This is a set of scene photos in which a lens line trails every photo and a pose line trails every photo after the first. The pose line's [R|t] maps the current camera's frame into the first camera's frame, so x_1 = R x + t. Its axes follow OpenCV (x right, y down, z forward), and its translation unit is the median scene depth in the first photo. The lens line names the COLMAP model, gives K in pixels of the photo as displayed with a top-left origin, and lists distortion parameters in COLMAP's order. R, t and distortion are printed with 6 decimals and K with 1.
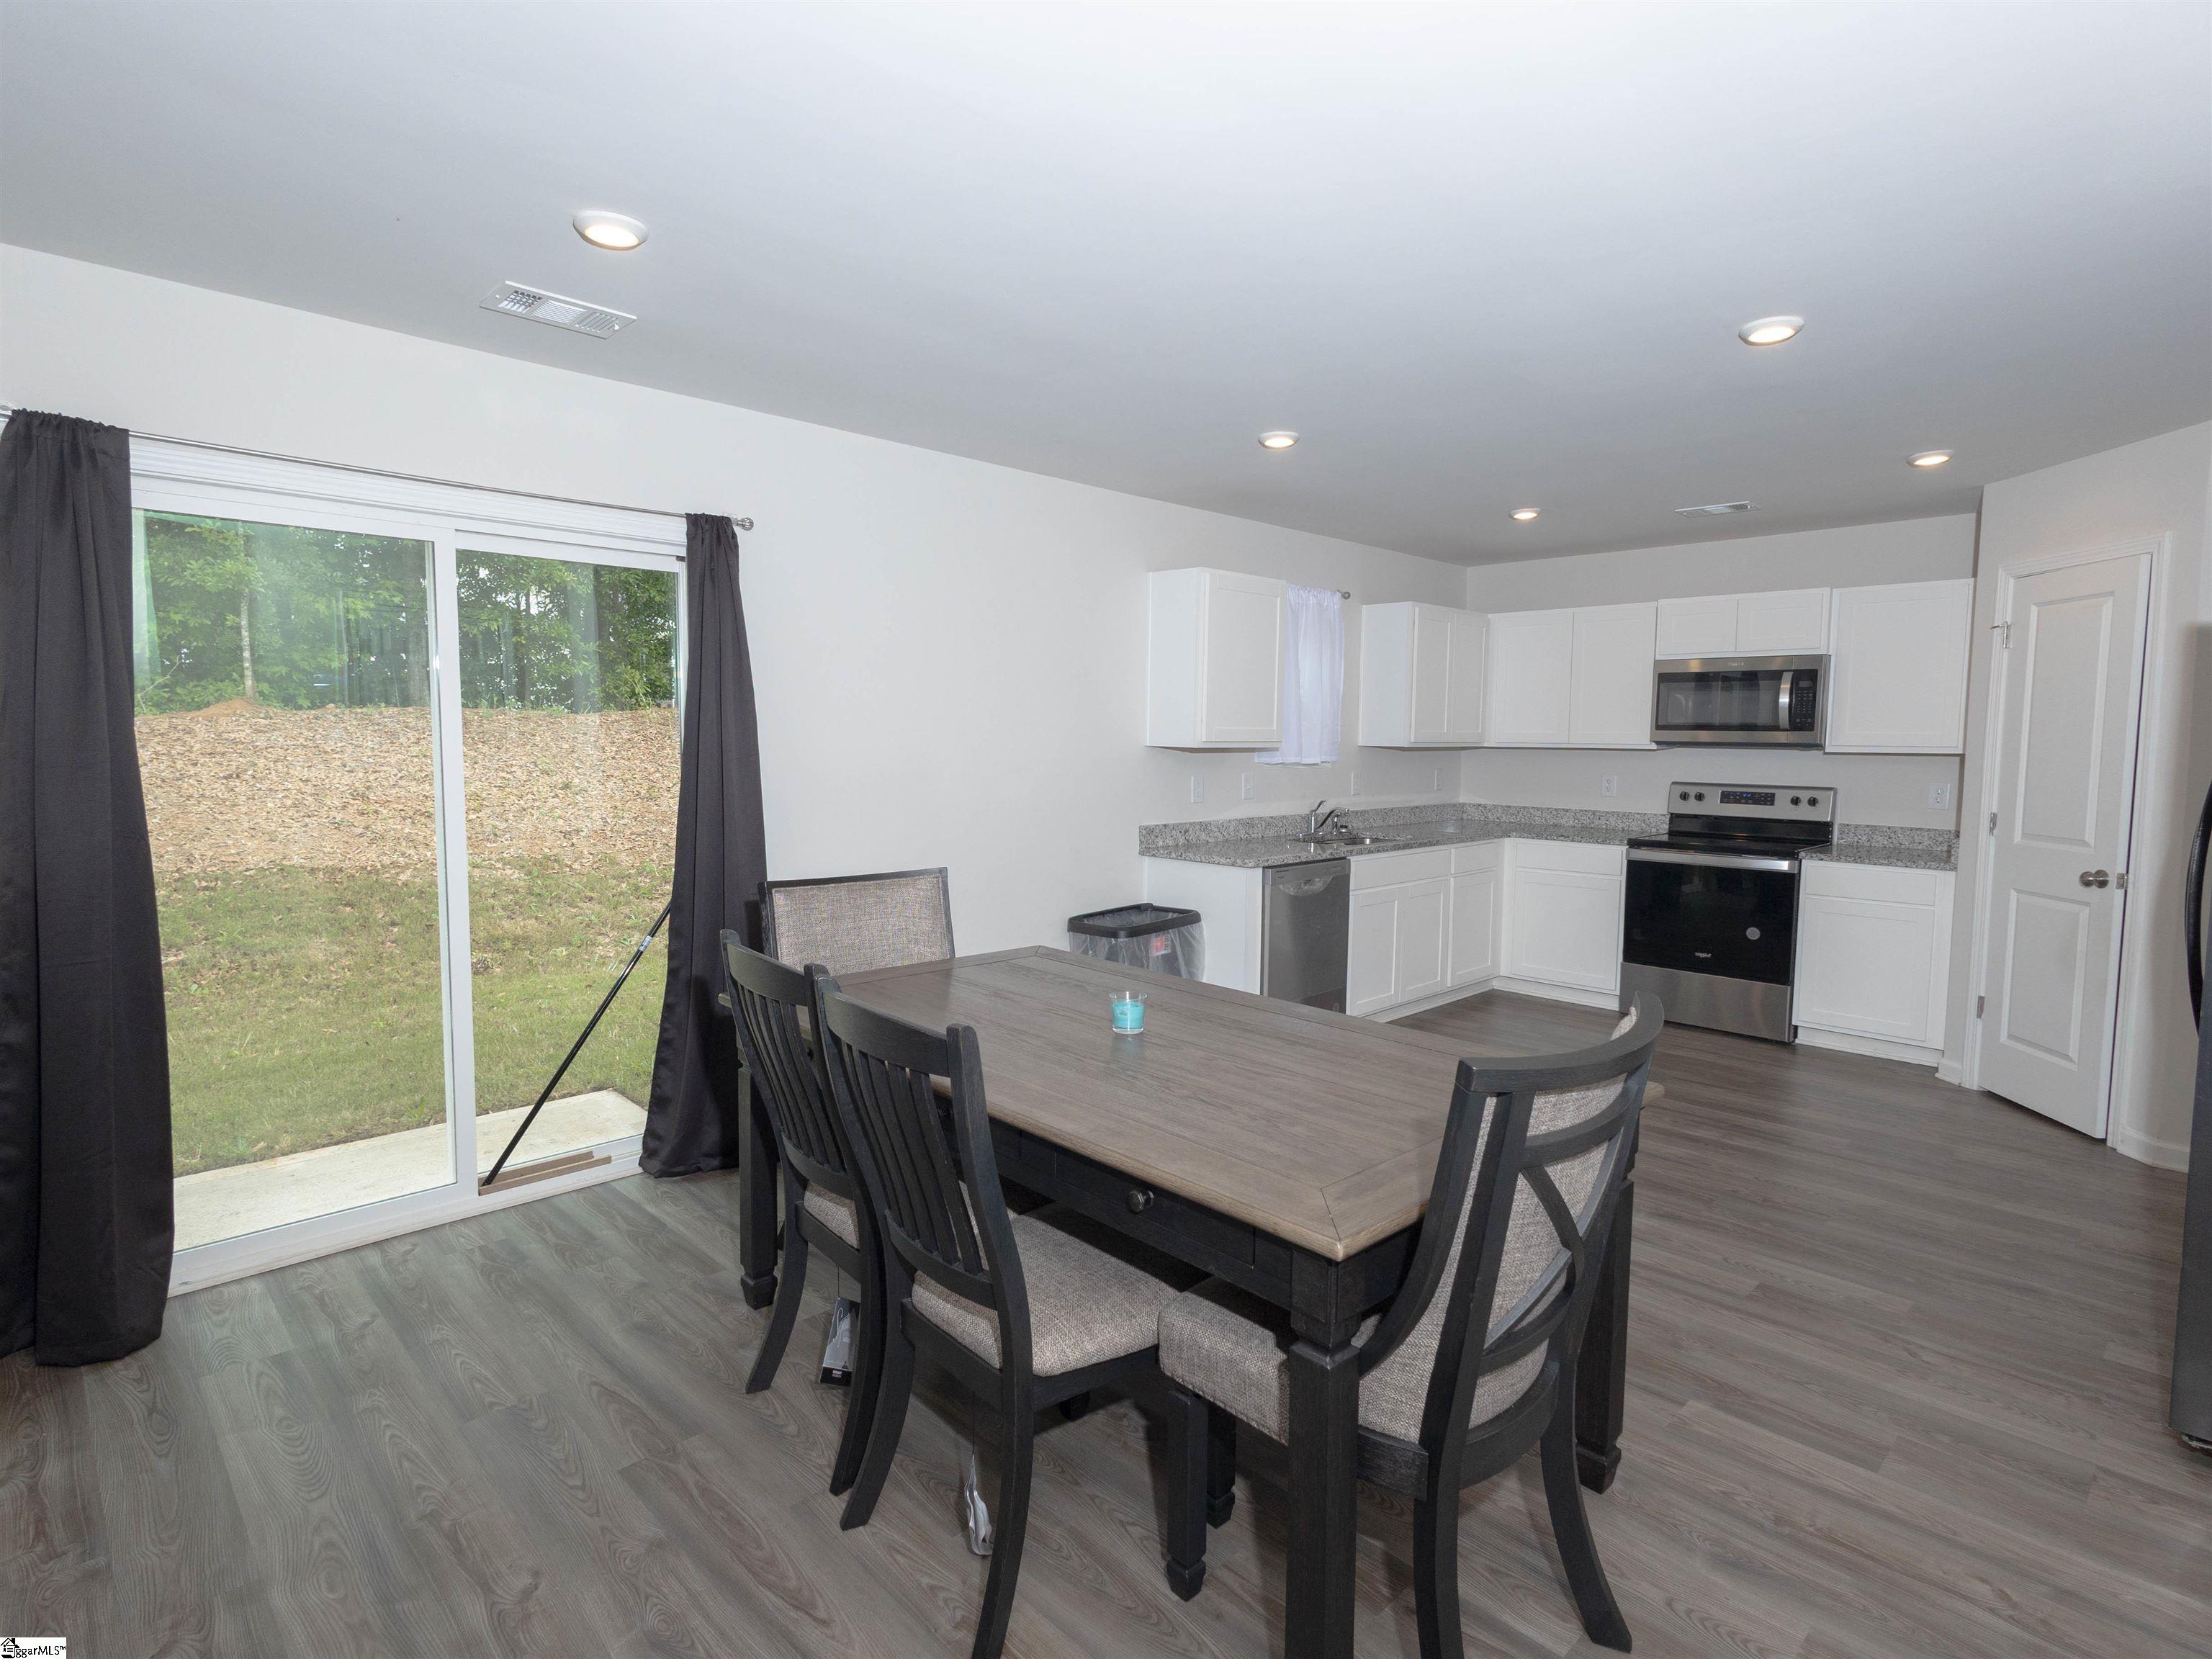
lens RADIAL K [[1134.6, 0, 1112.1], [0, 1134.6, 825.9], [0, 0, 1]] dist [0.001729, 0.000243]
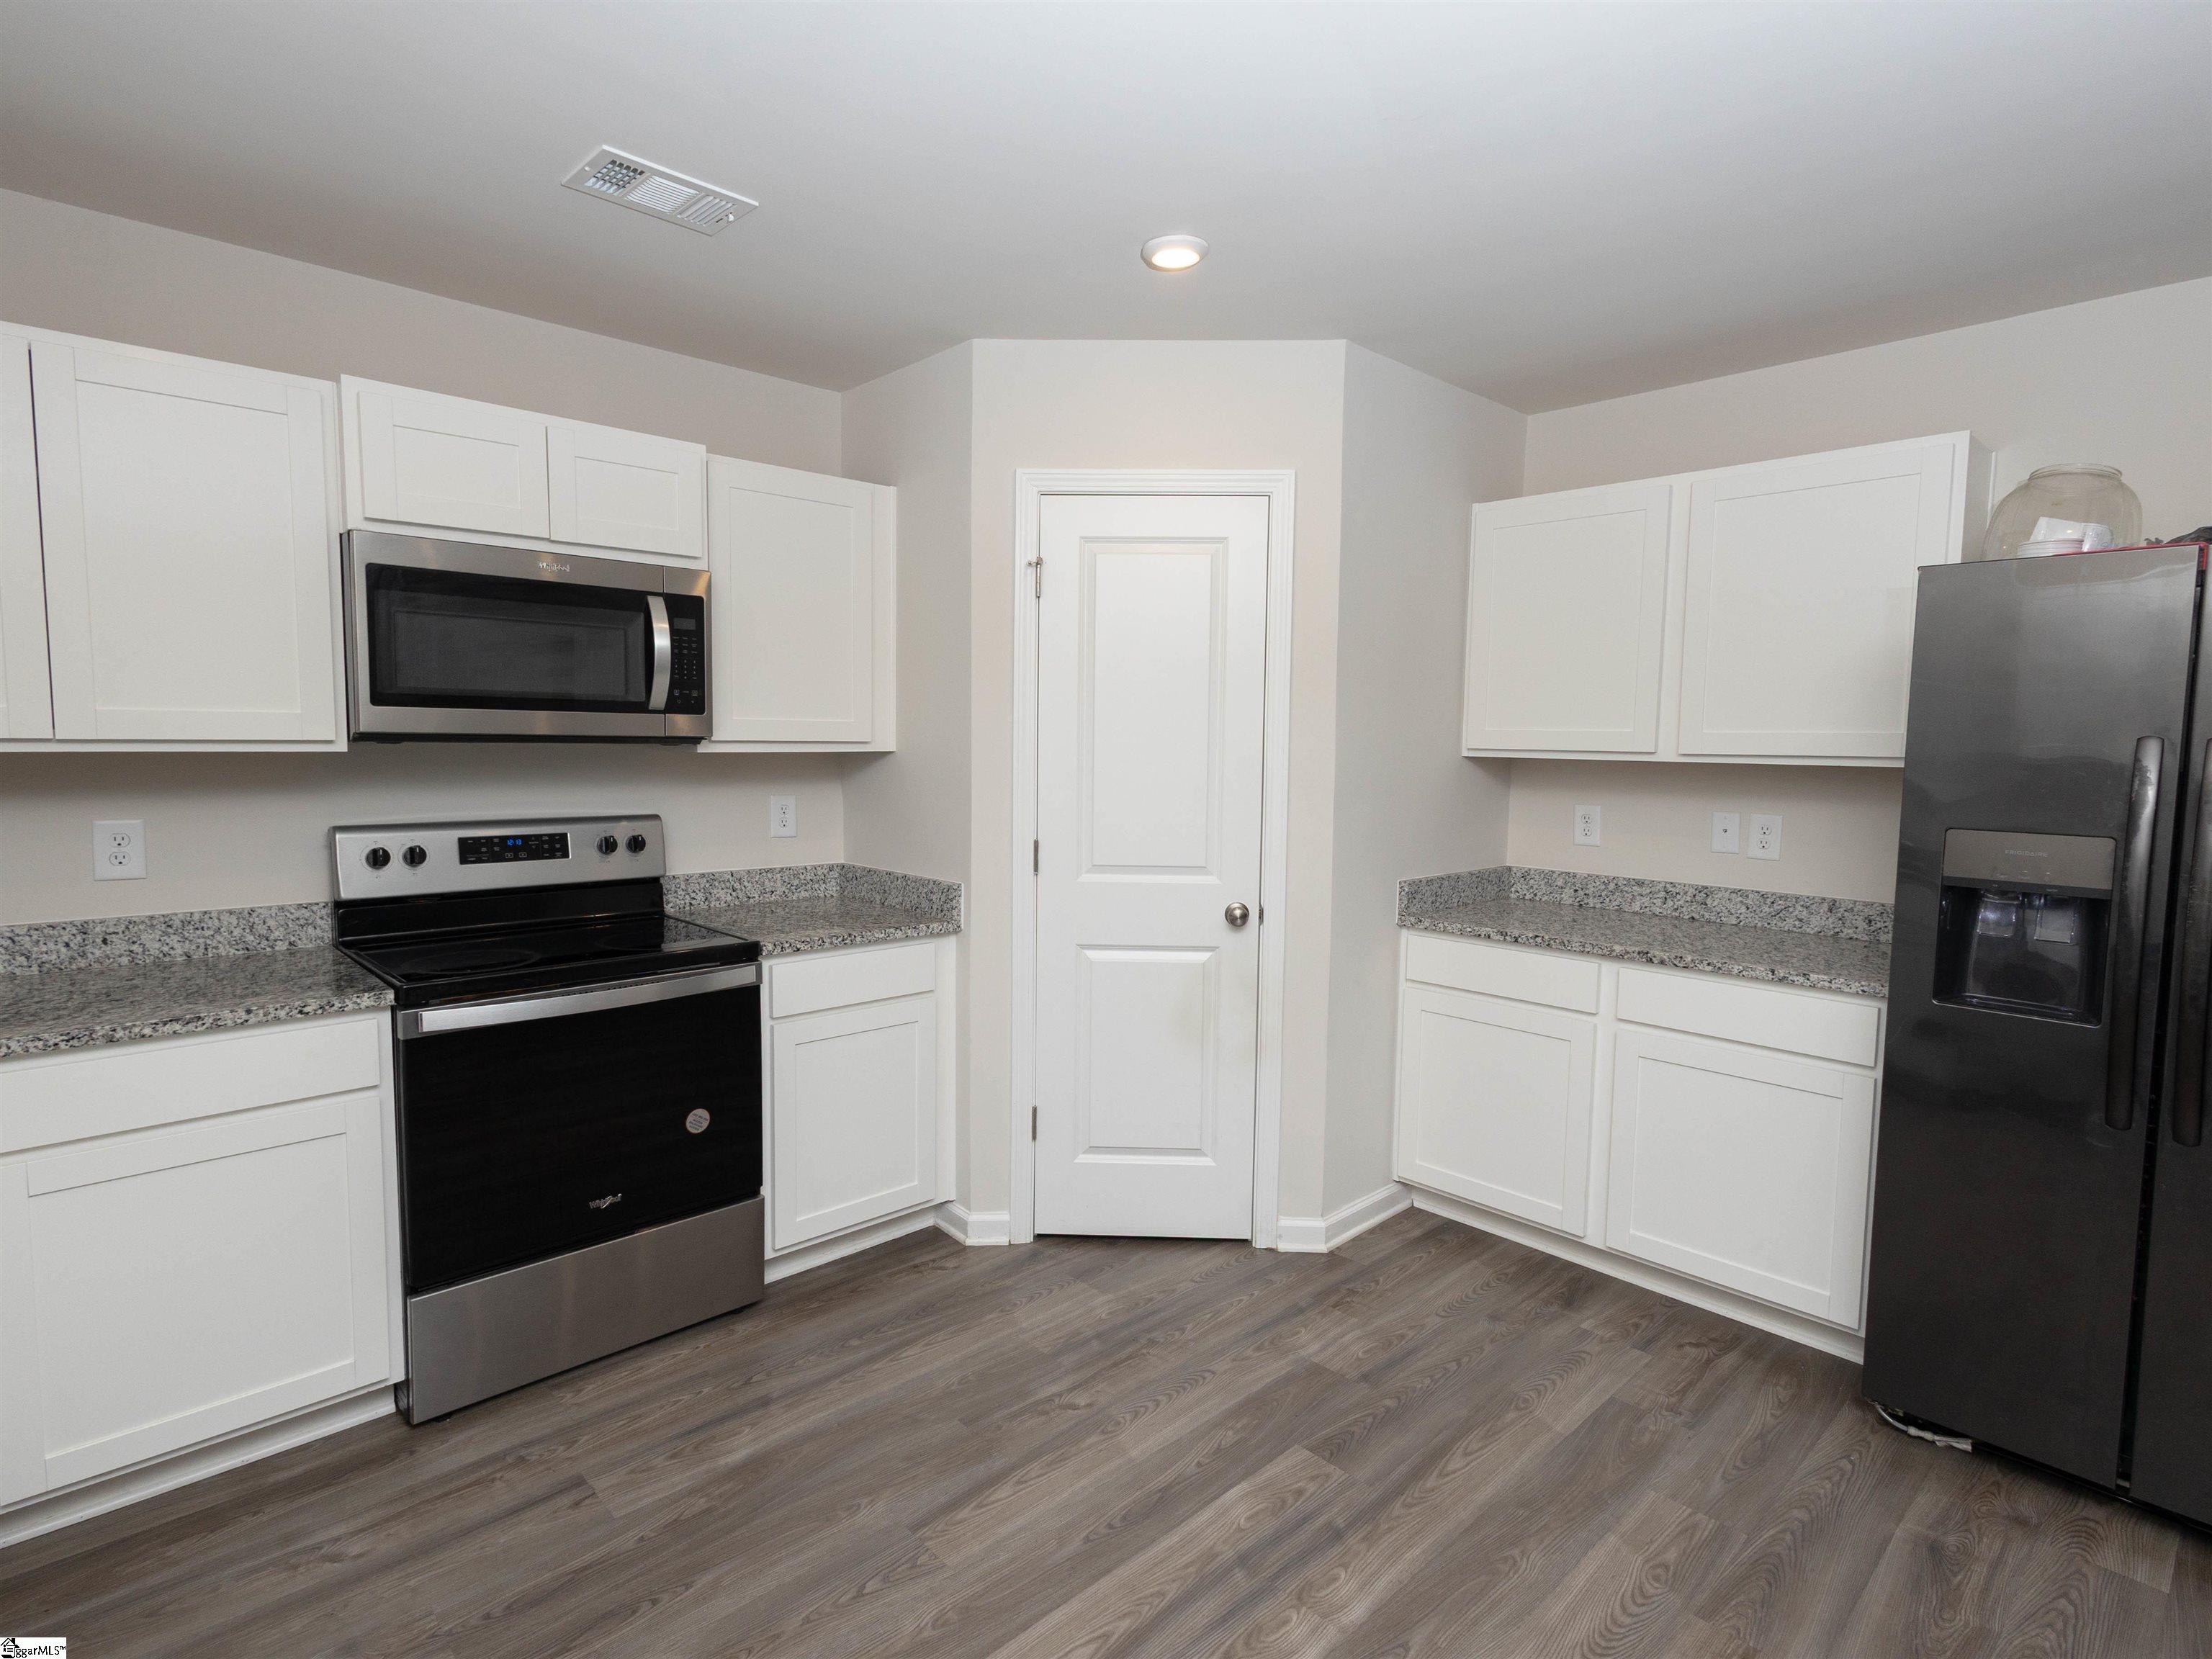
lens RADIAL K [[1134.6, 0, 1109.9], [0, 1134.6, 829.3], [0, 0, 1]] dist [0.001729, 0.000243]
pose [[0.024680, -0.091285, 0.995519, 0.084891], [0.070050, 0.993532, 0.089367, -0.063658], [-0.997238, 0.067531, 0.030915, 0.790560]]
